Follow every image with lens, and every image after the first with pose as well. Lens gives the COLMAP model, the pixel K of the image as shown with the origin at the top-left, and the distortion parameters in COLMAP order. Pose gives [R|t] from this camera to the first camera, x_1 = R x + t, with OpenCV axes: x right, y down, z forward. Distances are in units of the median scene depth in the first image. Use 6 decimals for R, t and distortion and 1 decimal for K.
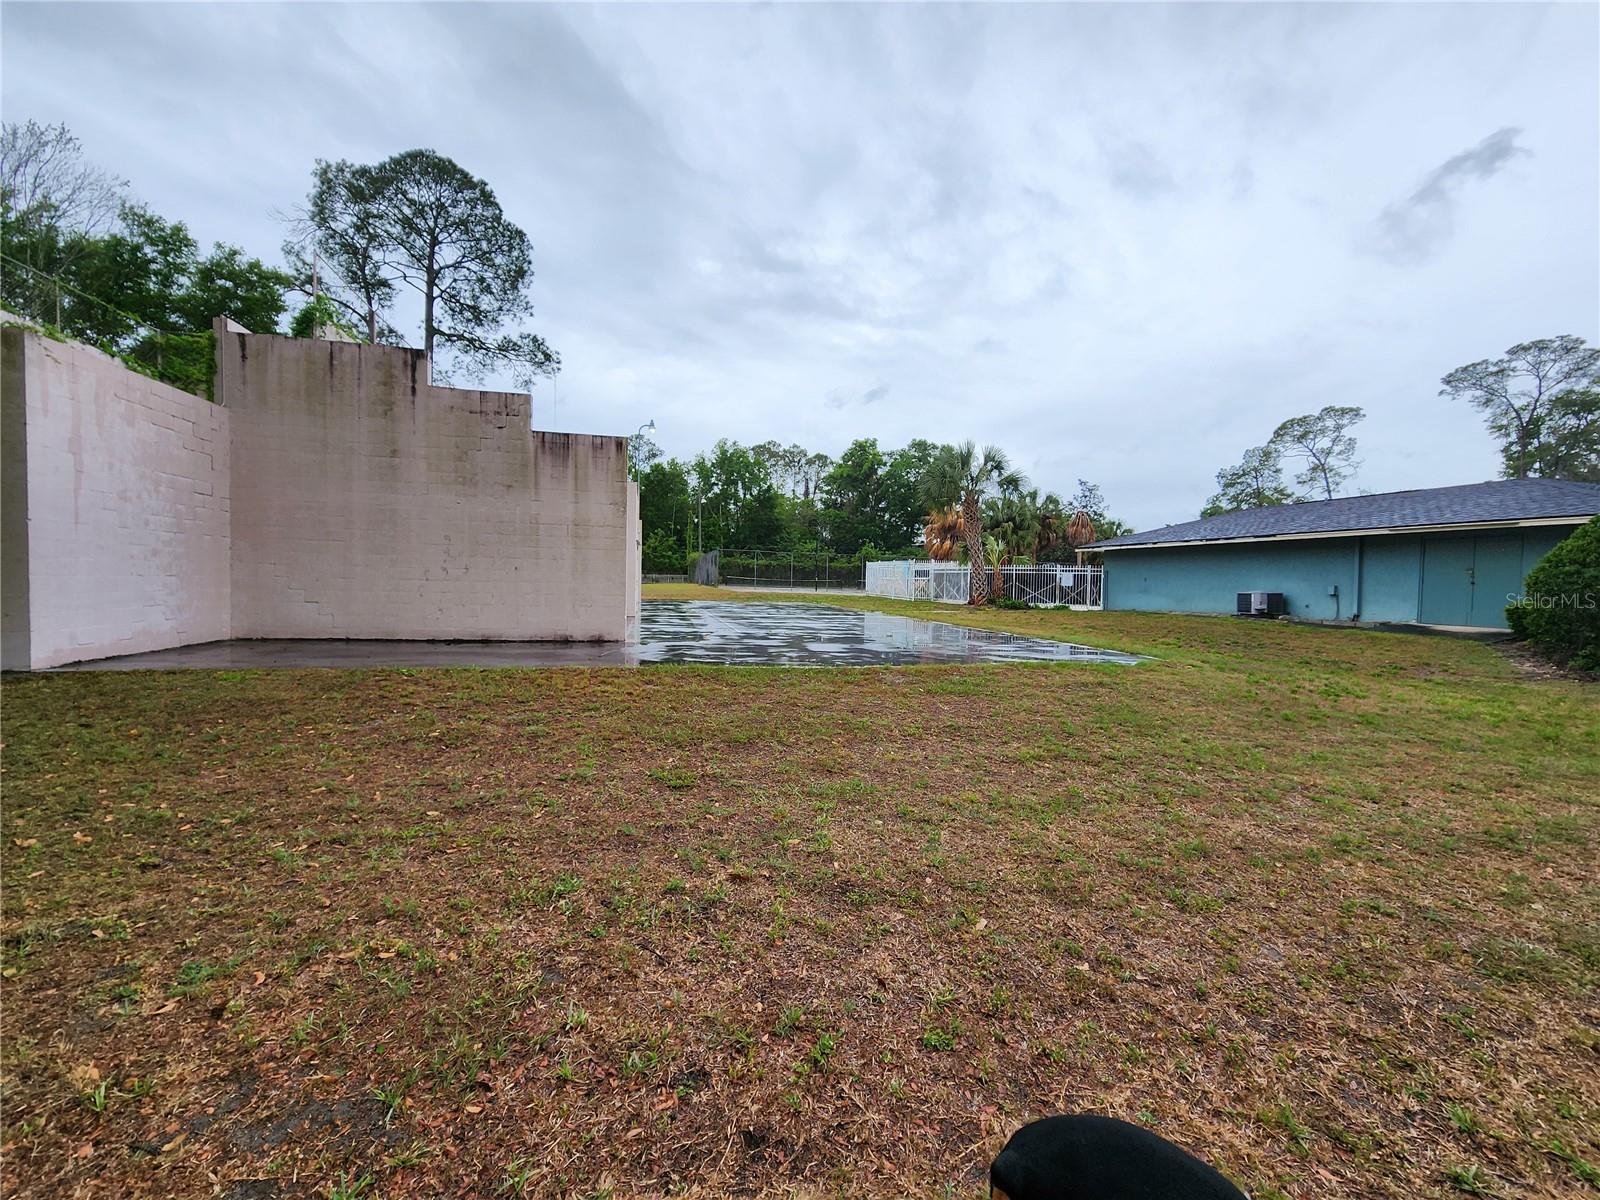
lens RADIAL K [[648.9, 0, 800.0], [0, 648.9, 600.0], [0, 0, 1]] dist [0.000248, 0.000117]
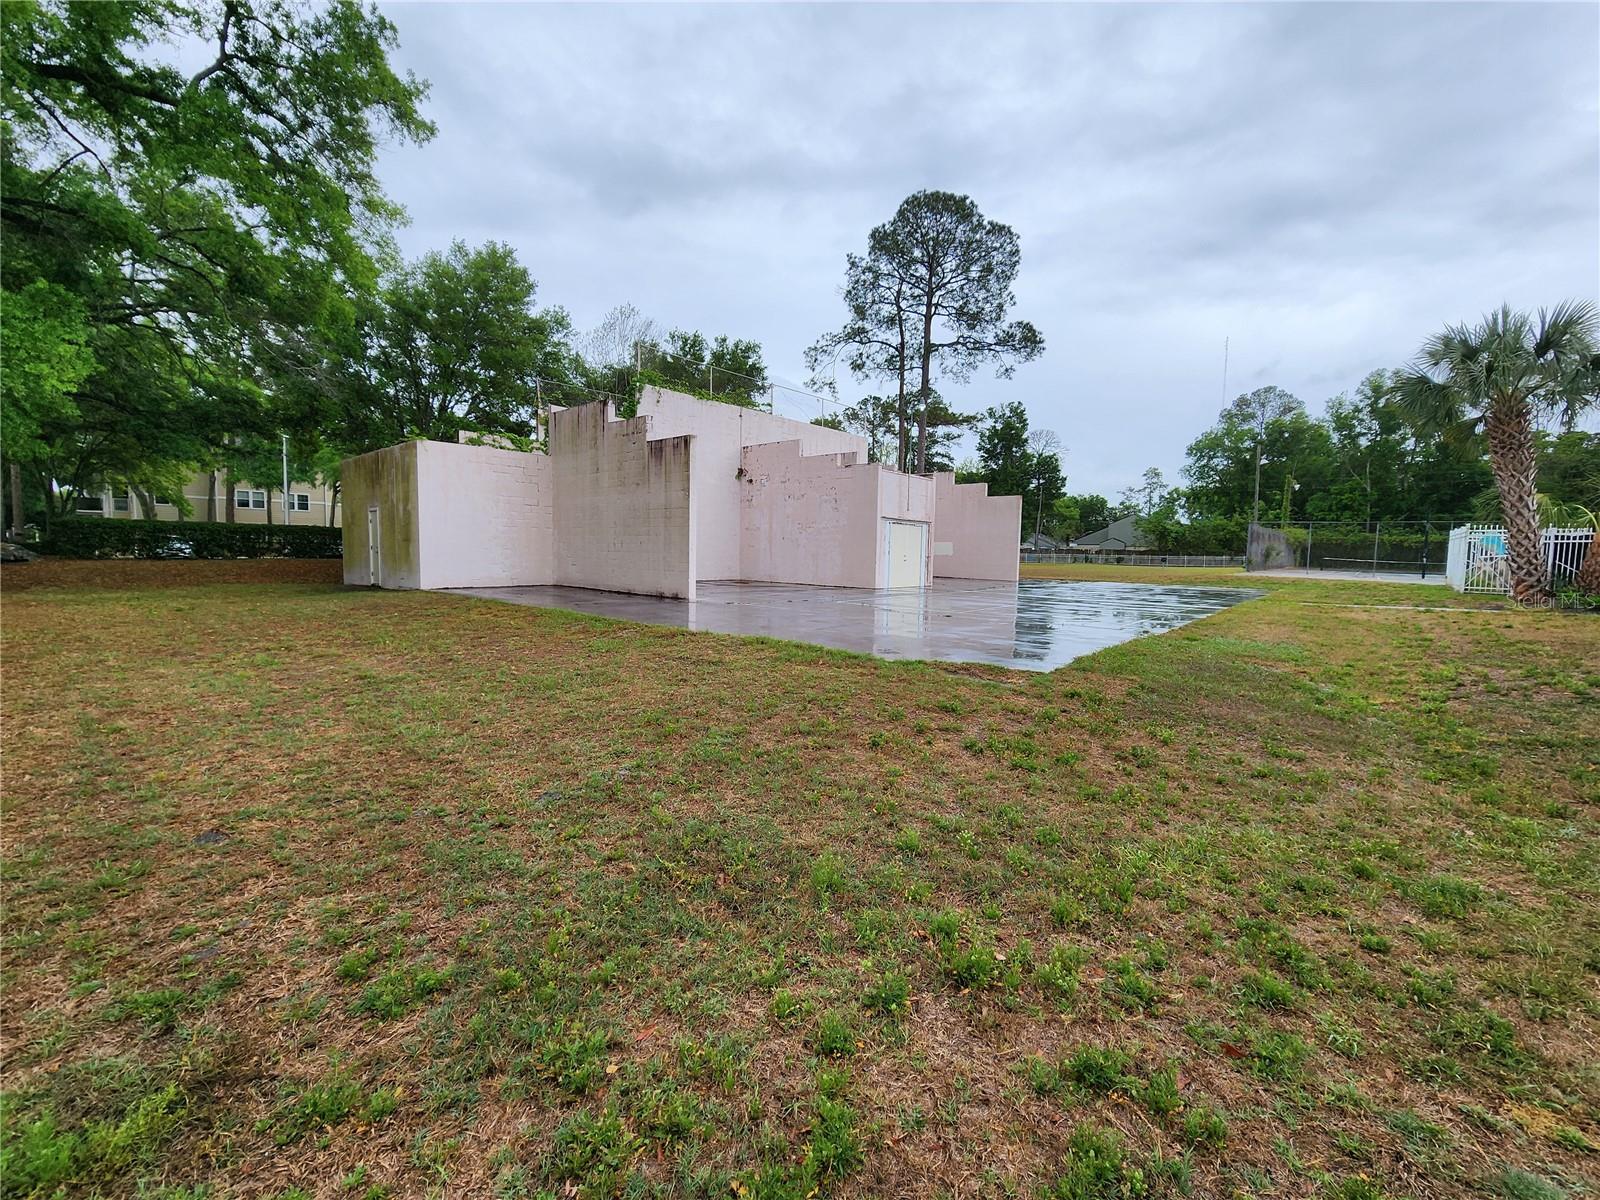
lens RADIAL K [[648.9, 0, 800.0], [0, 648.9, 600.0], [0, 0, 1]] dist [0.000248, 0.000117]
pose [[0.616972, 0.047459, -0.785553, 0.627102], [-0.031007, 0.998871, 0.035994, 0.009929], [0.786374, 0.002150, 0.617747, 0.286215]]
